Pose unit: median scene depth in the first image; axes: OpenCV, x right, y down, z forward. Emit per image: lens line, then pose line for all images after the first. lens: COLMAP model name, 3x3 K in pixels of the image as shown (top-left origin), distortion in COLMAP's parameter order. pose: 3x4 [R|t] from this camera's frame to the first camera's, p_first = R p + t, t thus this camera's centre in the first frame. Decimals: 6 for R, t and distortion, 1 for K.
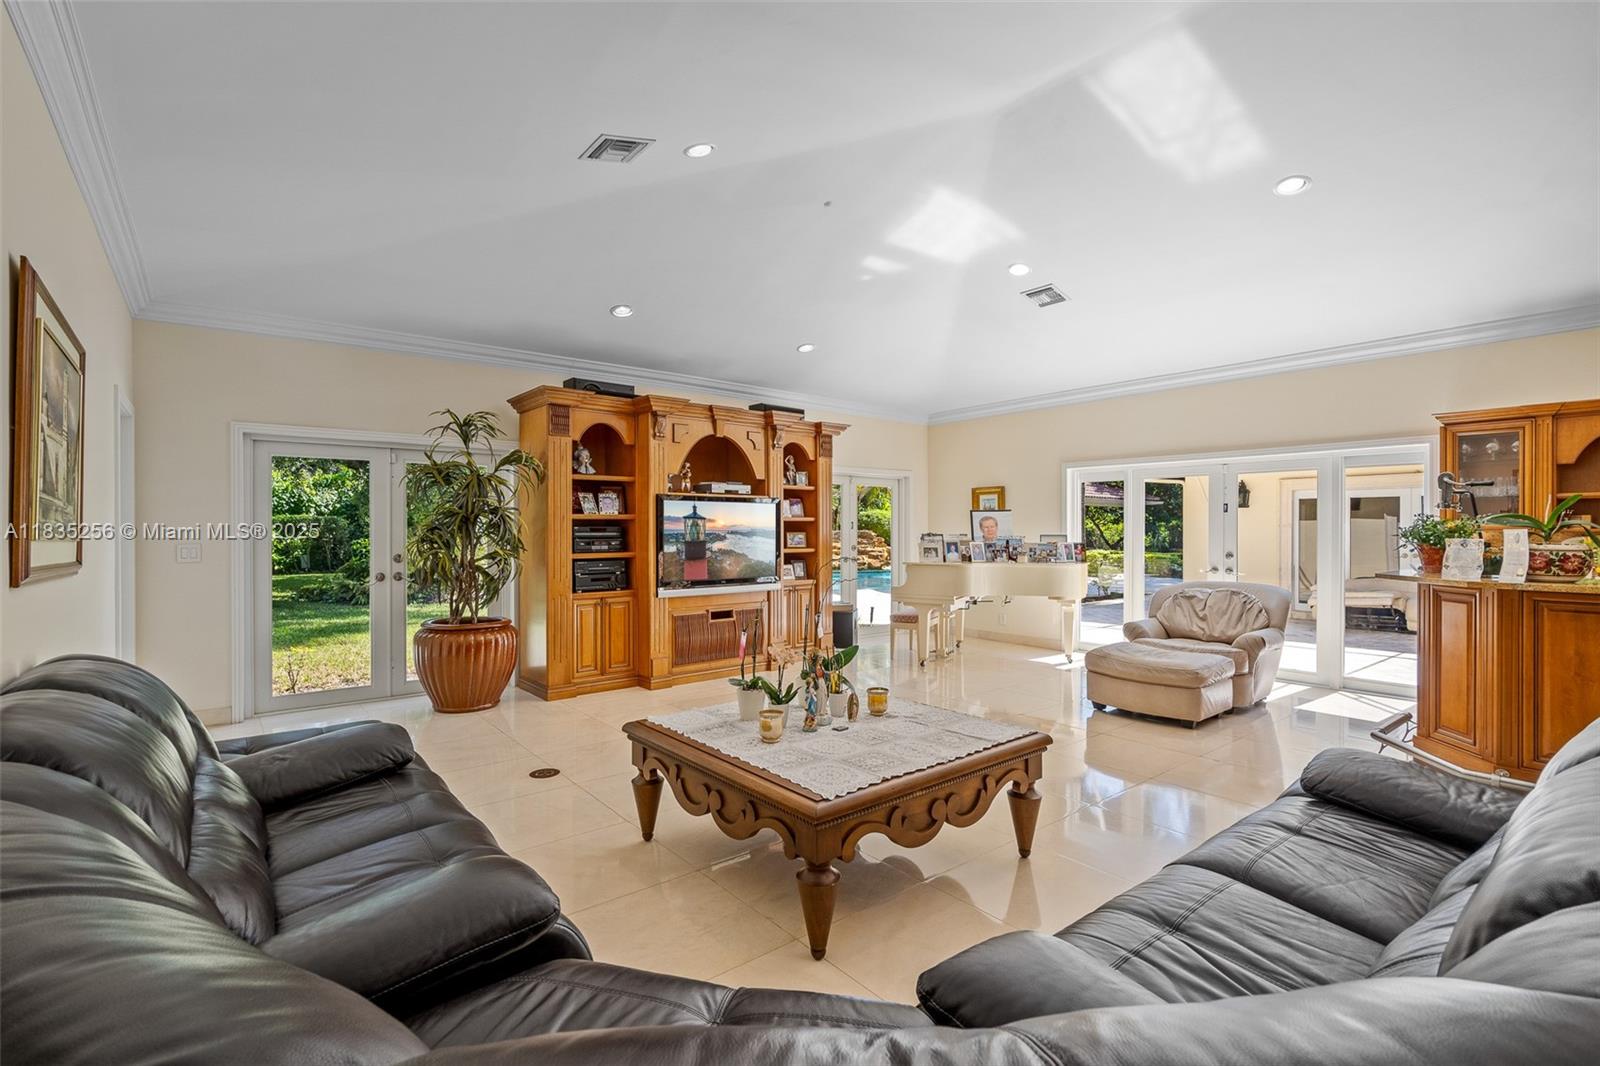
lens RADIAL K [[727.7, 0, 796.5], [0, 727.7, 529.6], [0, 0, 1]] dist [-0.002253, 0.000646]
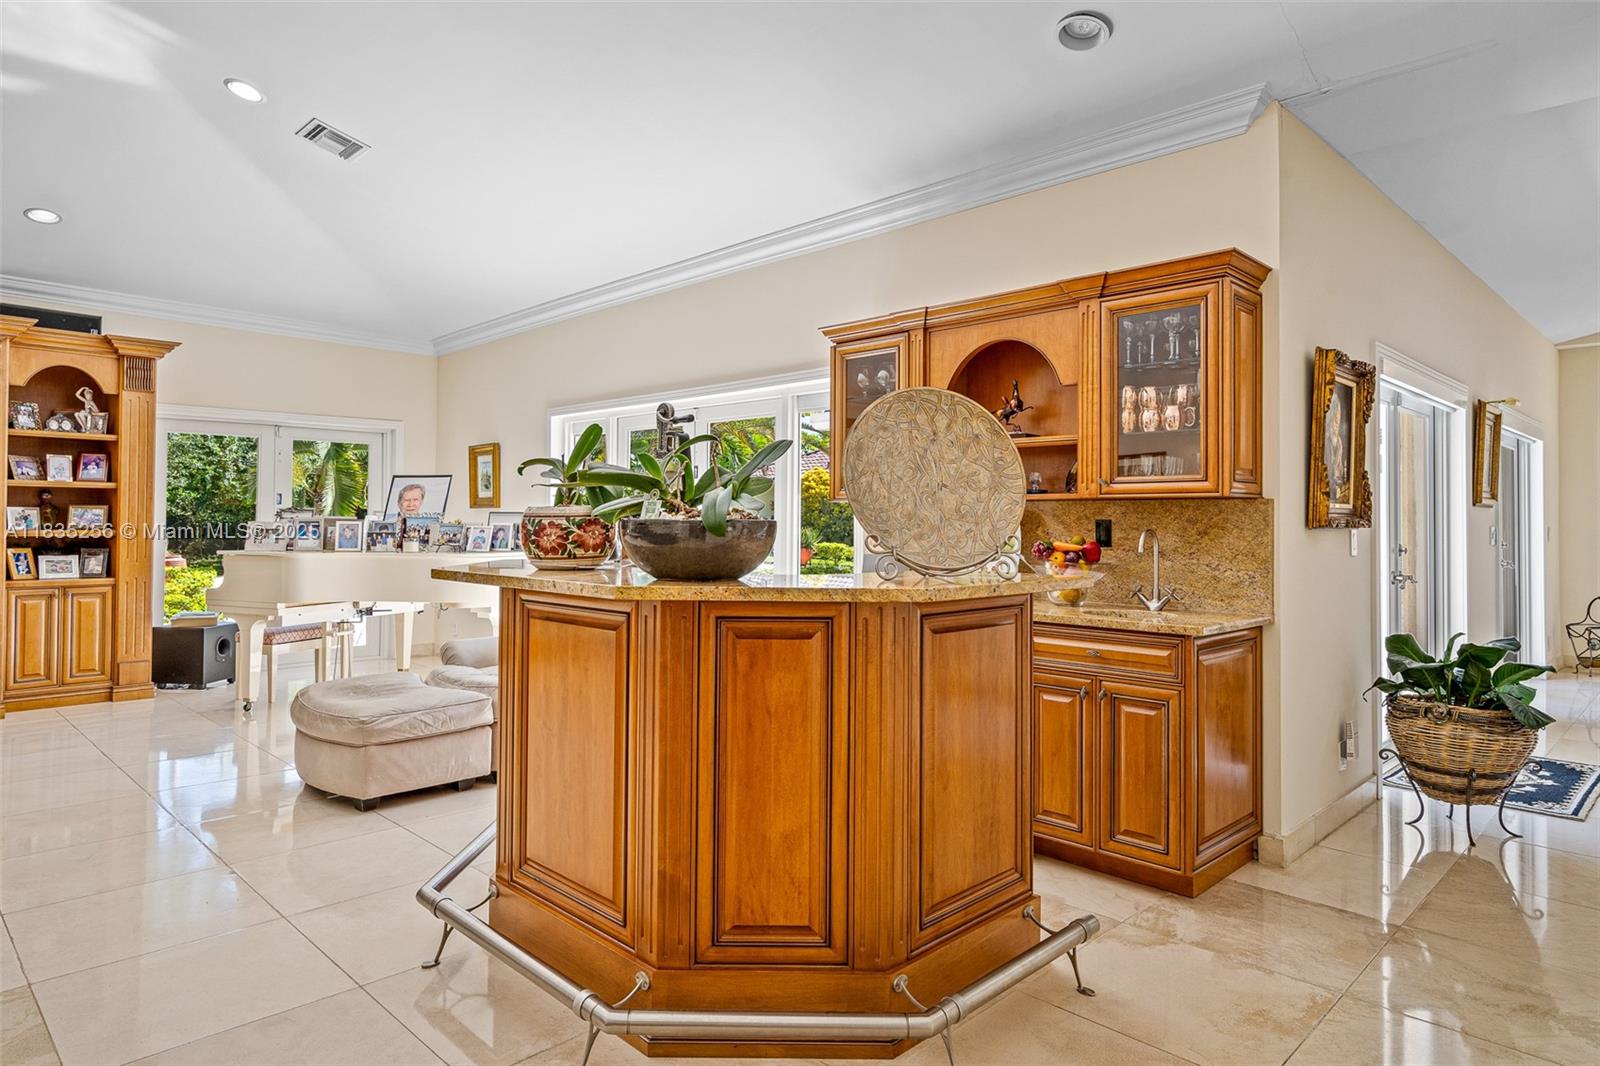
lens RADIAL K [[938.4, 0, 800.5], [0, 938.4, 503.9], [0, 0, 1]] dist [0.001735, -0.001234]
pose [[0.992649, 0.006808, 0.120839, 0.648382], [-0.004690, 0.999831, -0.017800, 0.017477], [-0.120940, 0.017102, 0.992512, 0.118161]]
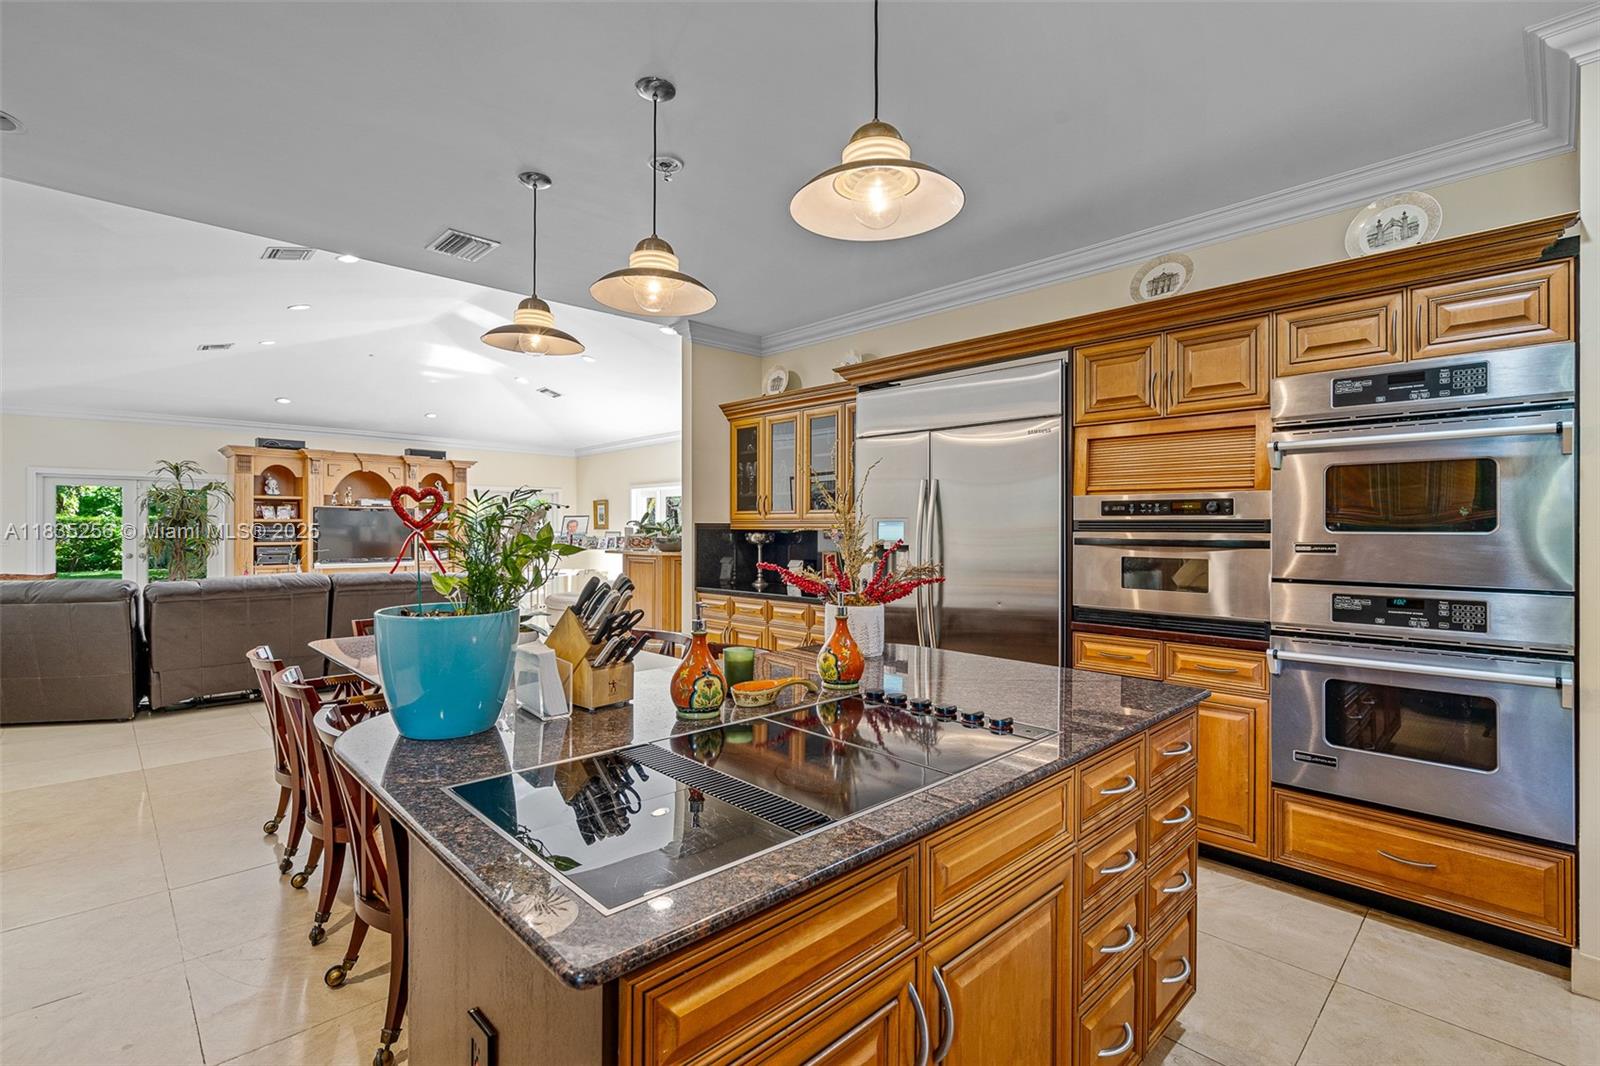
lens RADIAL K [[727.7, 0, 796.5], [0, 727.7, 529.6], [0, 0, 1]] dist [-0.002253, 0.000646]
pose [[0.995551, 0.000176, 0.094222, 0.749760], [-0.000138, 1.000000, -0.000415, 0.003834], [-0.094222, 0.000400, 0.995551, -0.764902]]
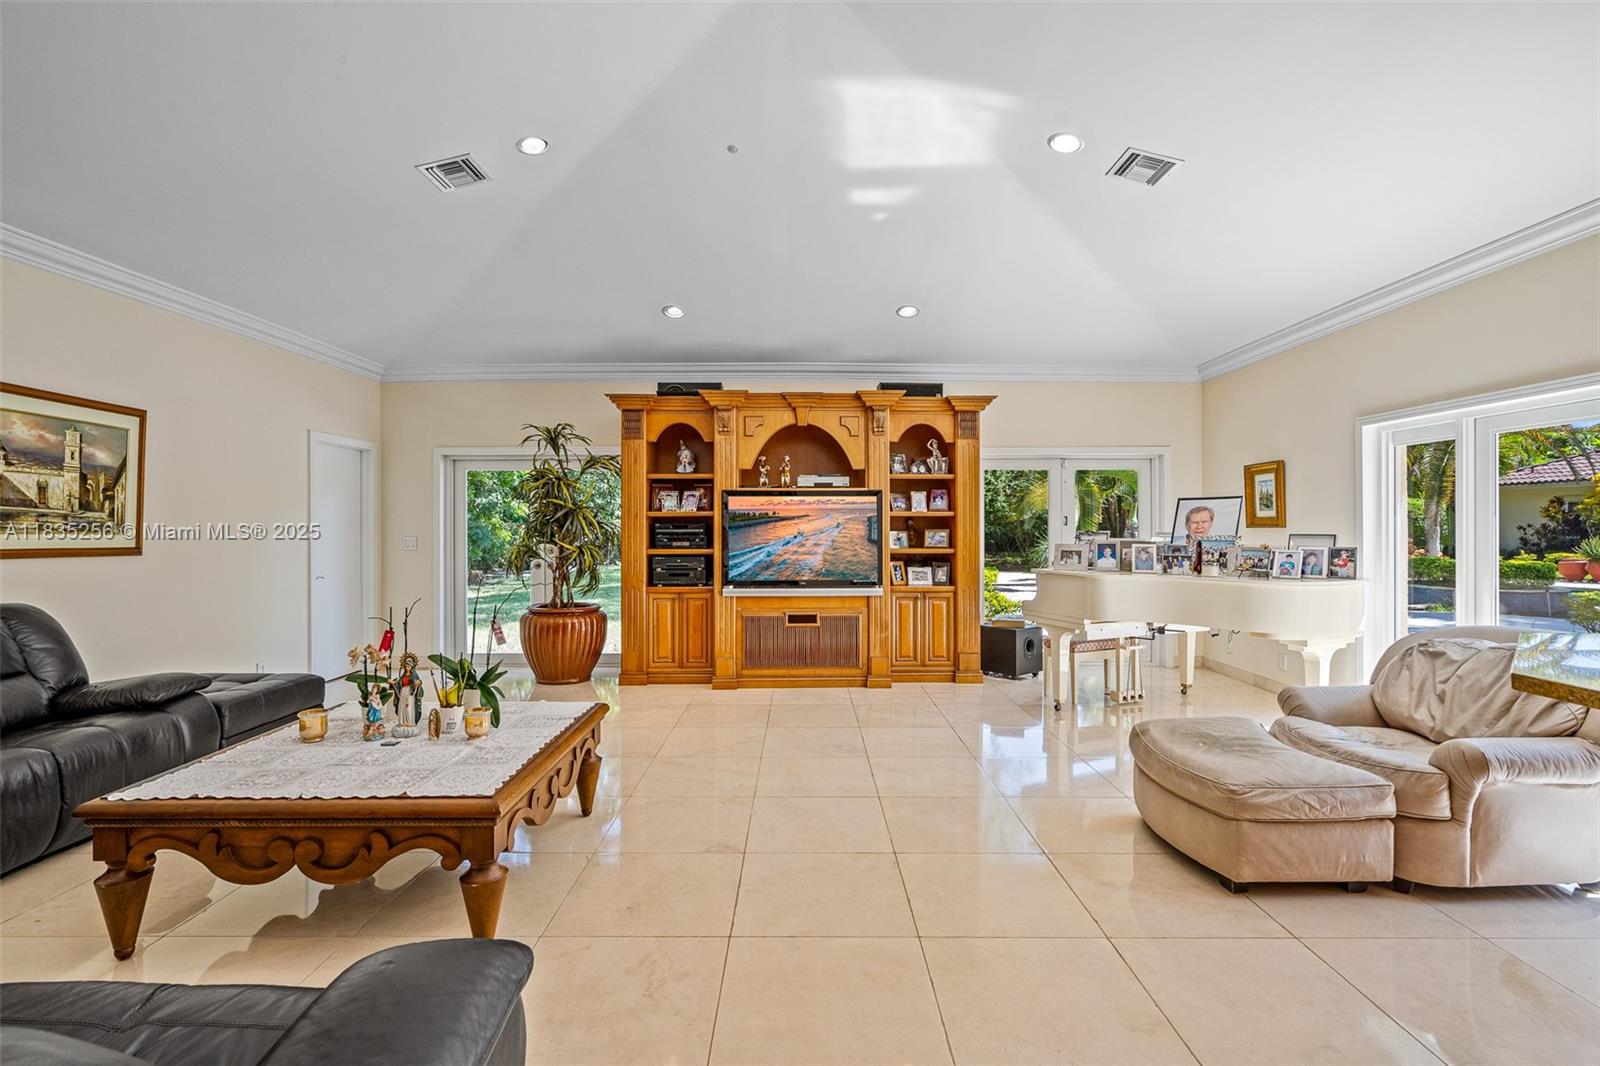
lens RADIAL K [[731.9, 0, 802.0], [0, 731.9, 522.3], [0, 0, 1]] dist [-0.002880, 0.000304]
pose [[0.779855, -0.004138, -0.625947, 0.504430], [0.000502, 0.999982, -0.005985, 0.000539], [0.625961, 0.004353, 0.779843, 0.294529]]
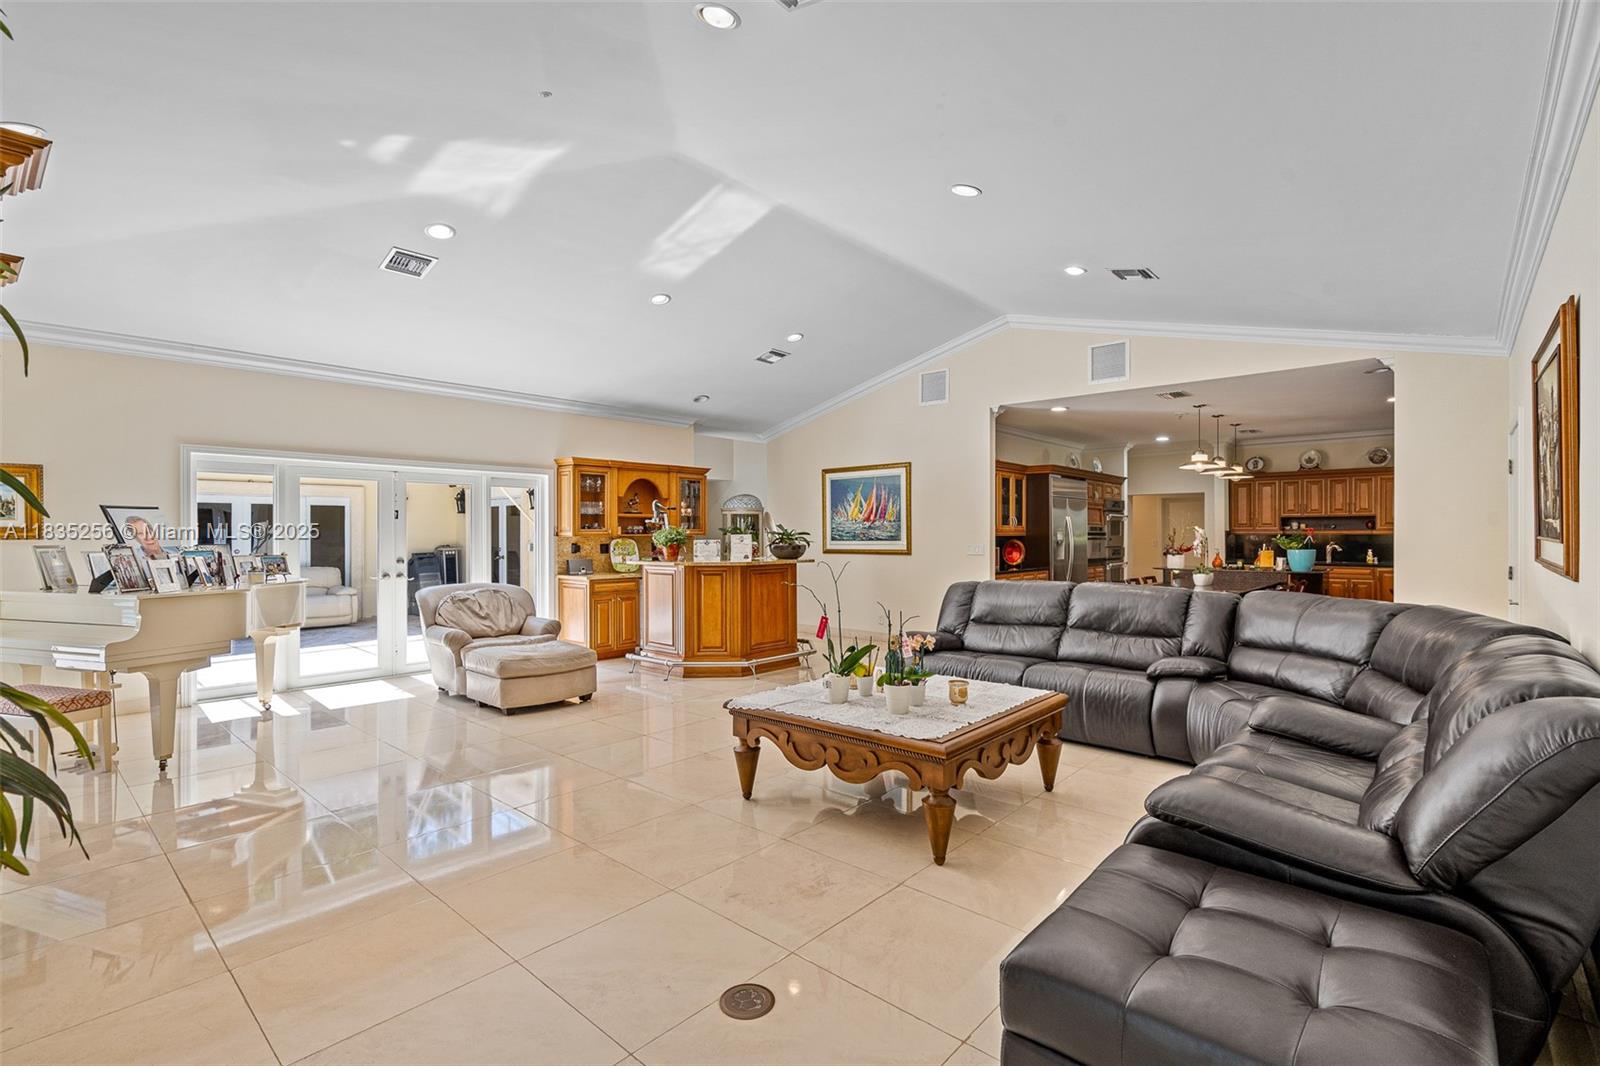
lens RADIAL K [[727.7, 0, 796.5], [0, 727.7, 529.6], [0, 0, 1]] dist [-0.002253, 0.000646]
pose [[-0.167835, 0.003673, 0.985808, -0.562919], [0.003414, 0.999989, -0.003144, -0.003794], [-0.985809, 0.002838, -0.167845, 0.681216]]
